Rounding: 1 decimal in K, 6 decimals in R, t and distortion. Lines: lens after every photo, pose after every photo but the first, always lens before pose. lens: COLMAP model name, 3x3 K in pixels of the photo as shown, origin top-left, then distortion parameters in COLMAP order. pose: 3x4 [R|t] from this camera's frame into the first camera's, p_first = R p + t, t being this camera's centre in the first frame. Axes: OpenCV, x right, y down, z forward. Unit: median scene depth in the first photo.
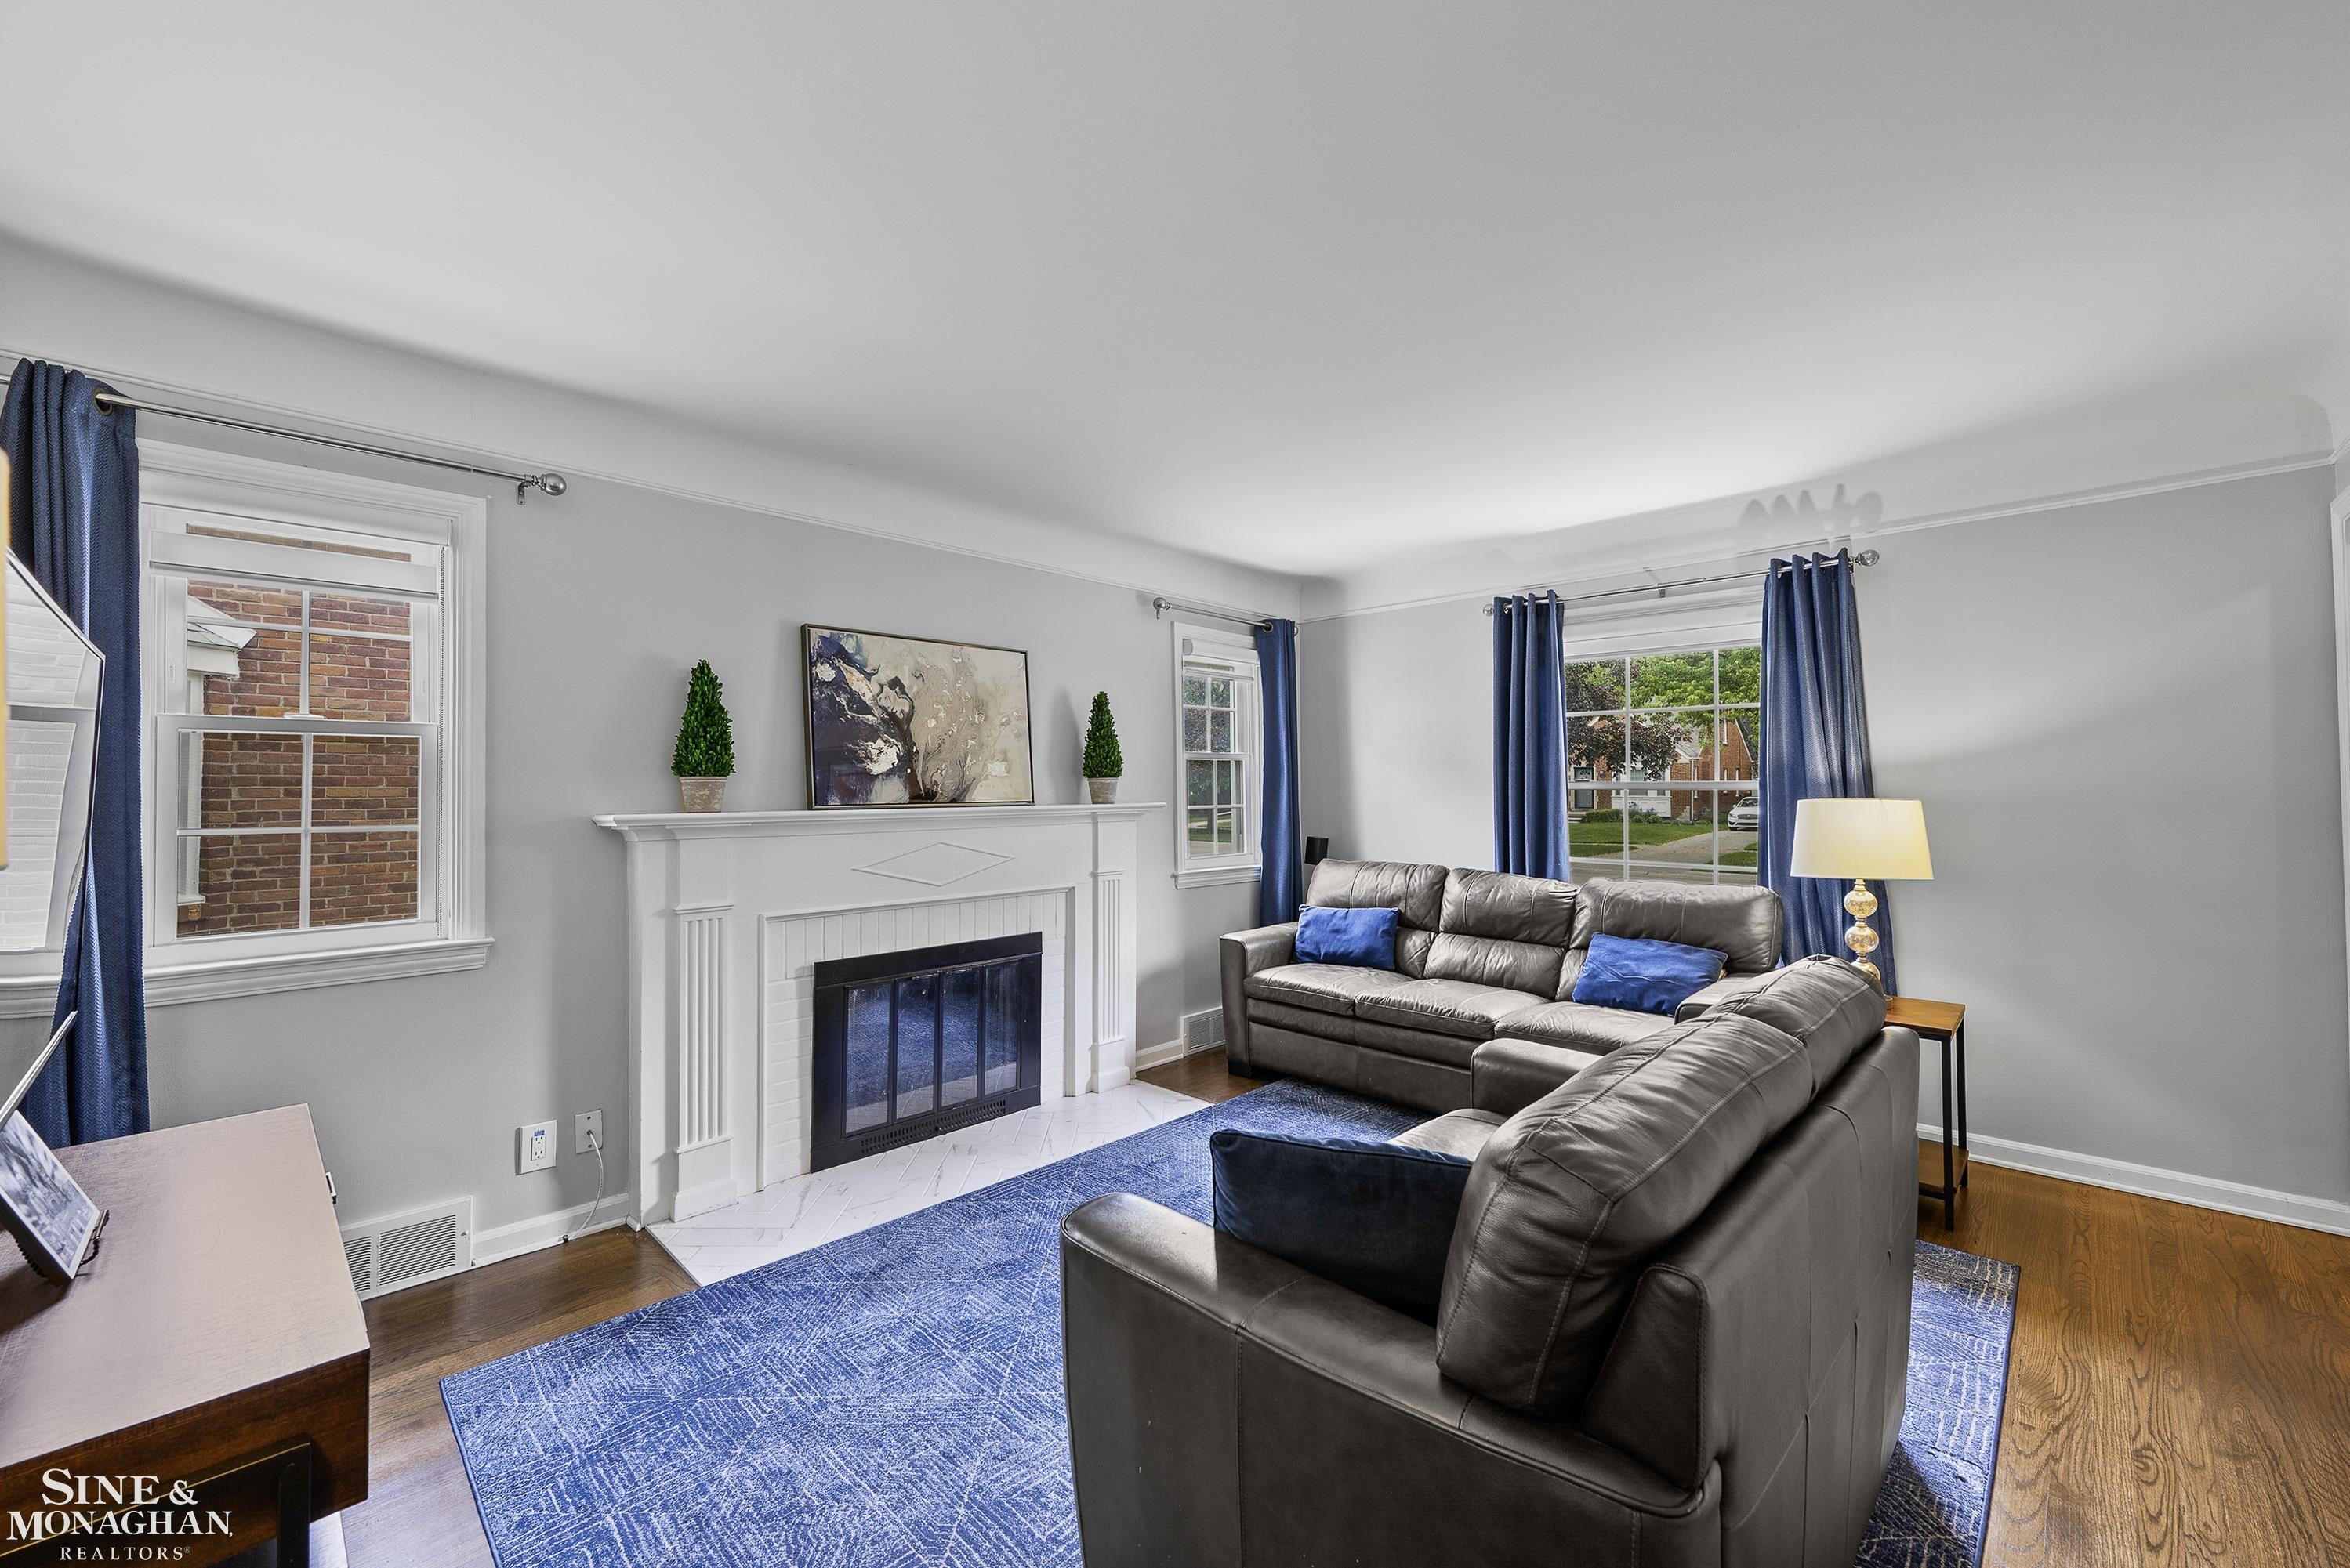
lens RADIAL K [[932.0, 0, 1183.3], [0, 932.0, 767.0], [0, 0, 1]] dist [-0.000167, -0.000592]
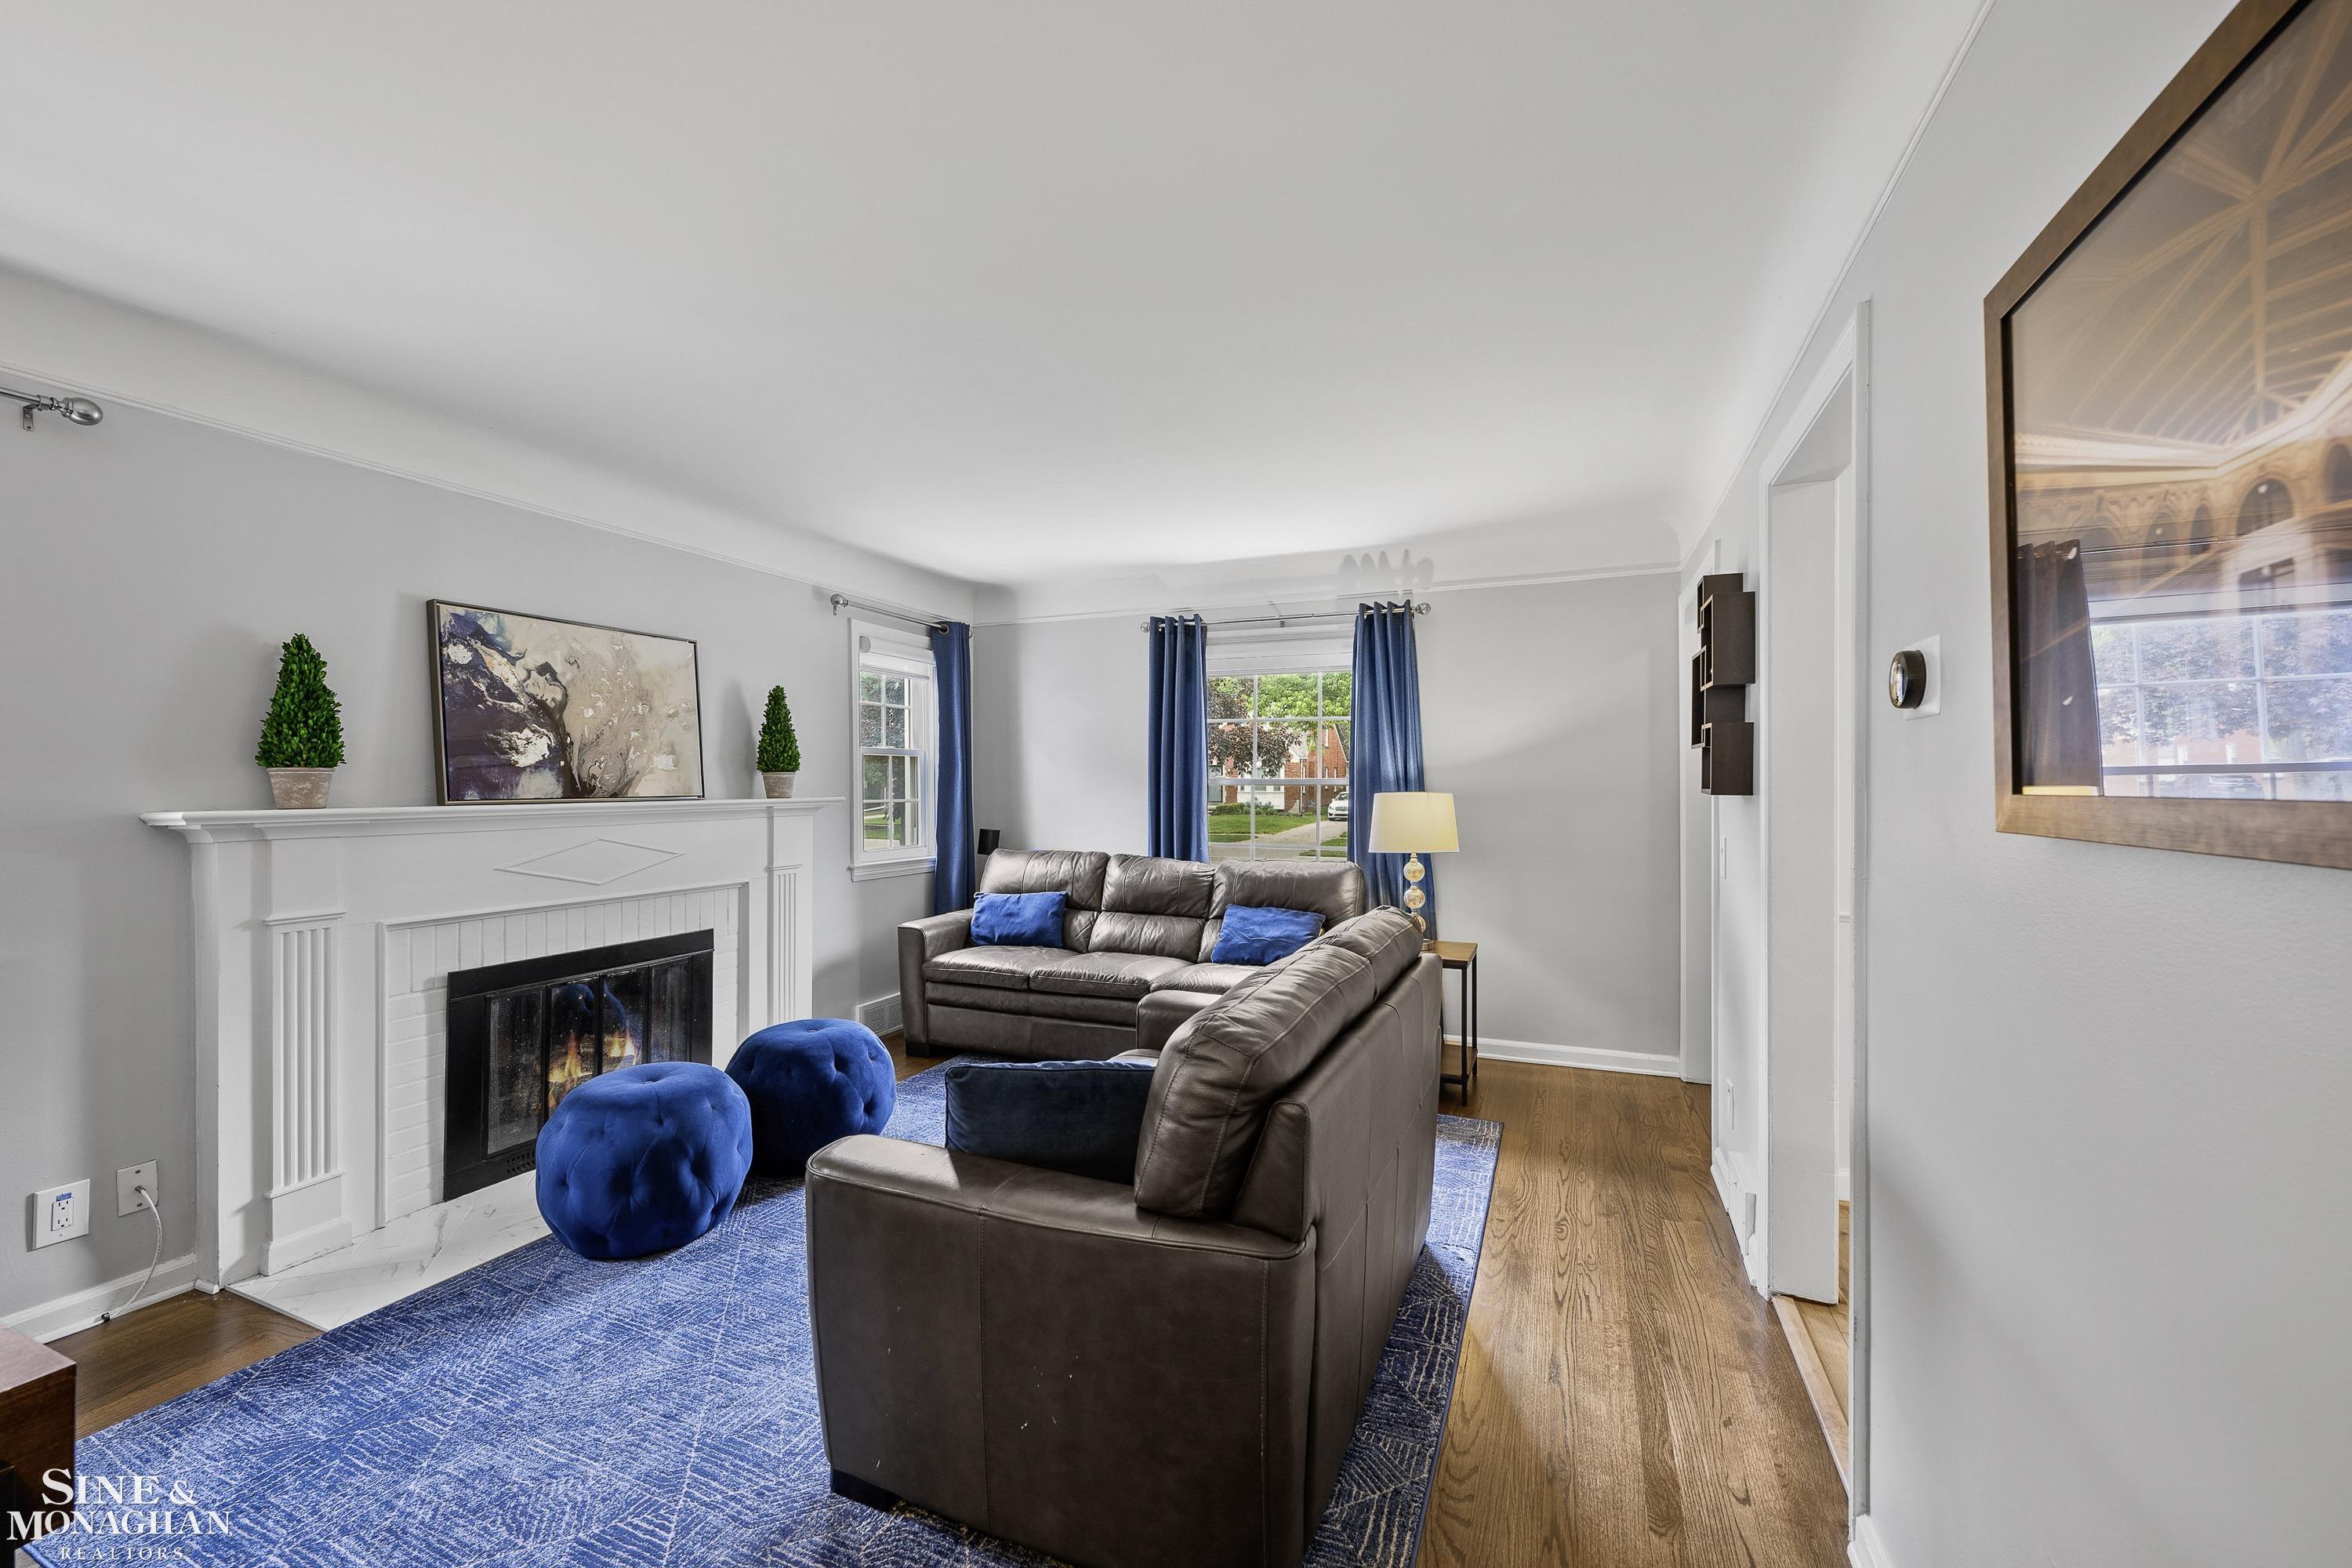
lens RADIAL K [[932.9, 0, 1171.4], [0, 932.9, 780.1], [0, 0, 1]] dist [-0.000167, -0.000592]
pose [[0.935159, 0.004062, 0.354205, -0.063528], [-0.010860, 0.999793, 0.017207, -0.002123], [-0.354062, -0.019938, 0.935009, -0.111634]]
